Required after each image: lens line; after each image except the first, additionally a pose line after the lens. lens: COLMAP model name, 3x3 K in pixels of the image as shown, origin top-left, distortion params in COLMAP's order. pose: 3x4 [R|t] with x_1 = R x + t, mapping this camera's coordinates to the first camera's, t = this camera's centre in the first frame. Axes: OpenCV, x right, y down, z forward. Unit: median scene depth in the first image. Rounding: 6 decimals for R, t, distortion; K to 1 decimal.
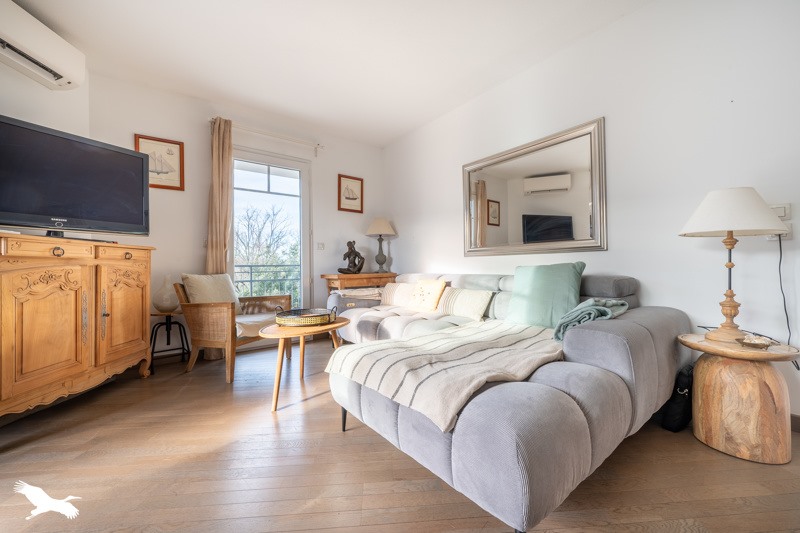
lens RADIAL K [[319.9, 0, 399.4], [0, 319.9, 267.1], [0, 0, 1]] dist [0.004265, 0.000297]
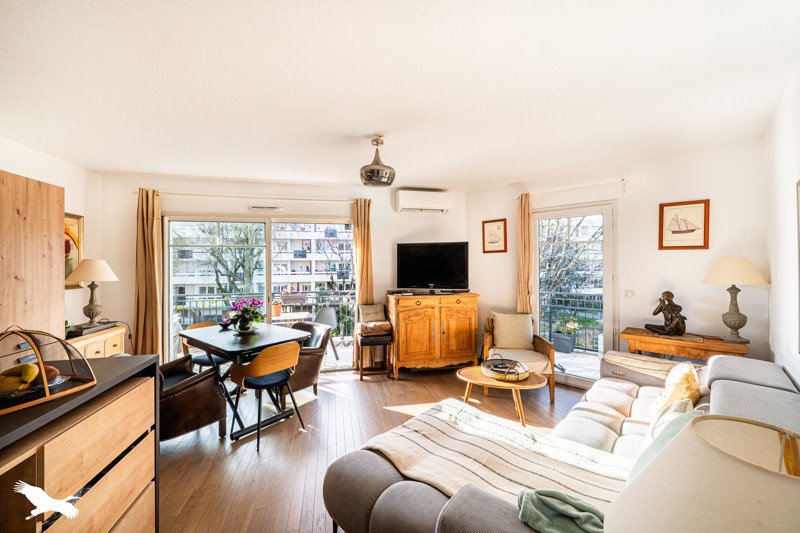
lens RADIAL K [[319.9, 0, 399.0], [0, 319.9, 262.9], [0, 0, 1]] dist [0.004265, 0.000297]
pose [[0.130997, 0.014123, -0.991282, 0.592808], [0.009488, 0.999835, 0.015499, -0.188371], [0.991337, -0.011435, 0.130841, 0.293309]]
